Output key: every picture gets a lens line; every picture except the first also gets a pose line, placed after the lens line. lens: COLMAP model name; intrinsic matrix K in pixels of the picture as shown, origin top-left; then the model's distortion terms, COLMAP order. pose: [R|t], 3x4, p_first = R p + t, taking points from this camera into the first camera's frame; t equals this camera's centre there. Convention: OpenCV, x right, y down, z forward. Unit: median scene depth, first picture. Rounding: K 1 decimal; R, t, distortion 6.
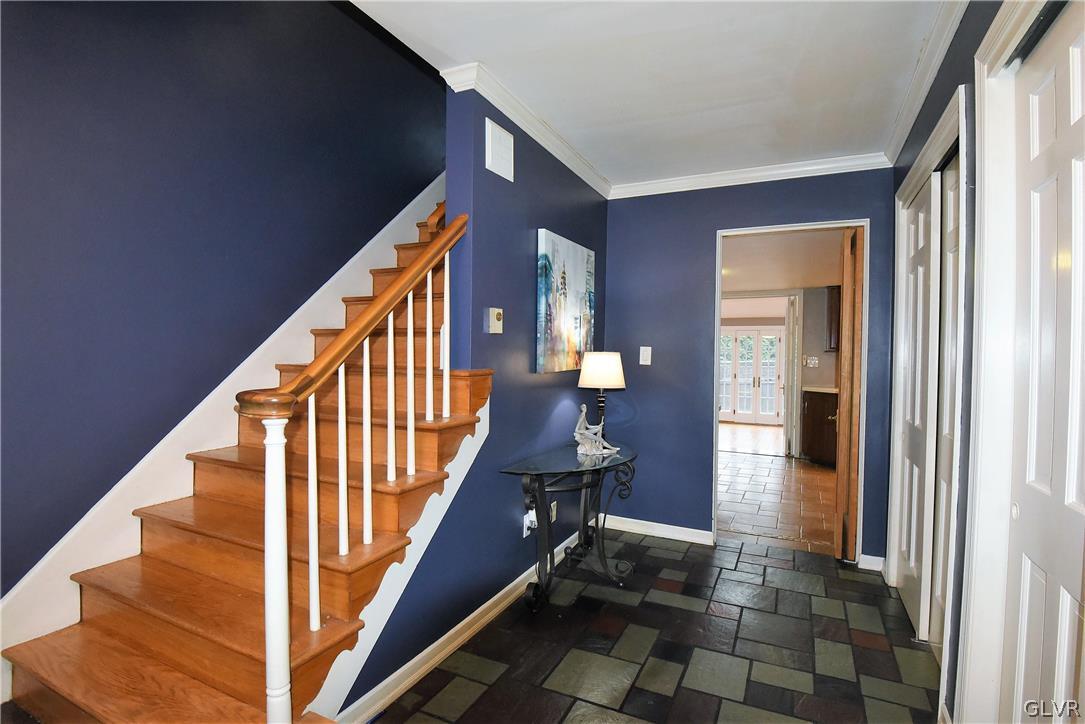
lens RADIAL K [[542.4, 0, 542.5], [0, 542.4, 362.0], [0, 0, 1]] dist [-0.002660, -0.000427]
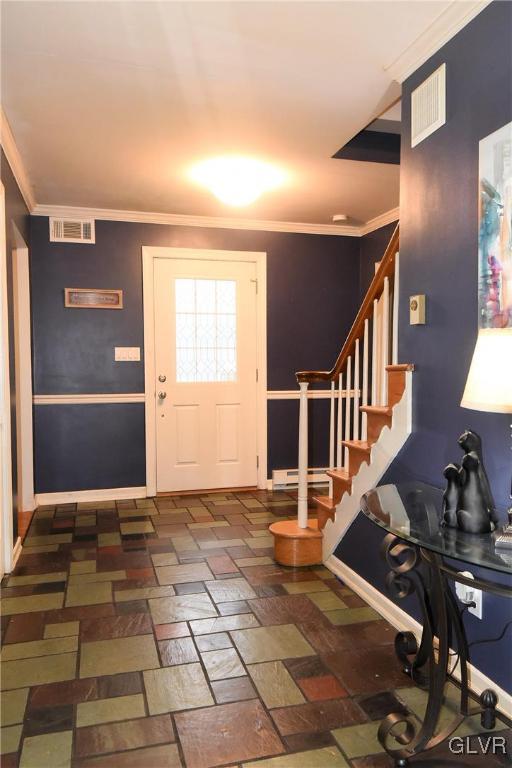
lens RADIAL K [[572.7, 0, 256.0], [0, 572.7, 384.0], [0, 0, 1]] dist [-0.000851, 0.002150]
pose [[-0.748031, 0.006493, -0.663632, 0.827284], [-0.021366, 0.999198, 0.033859, 0.022376], [0.663320, 0.039506, -0.747292, 1.722413]]
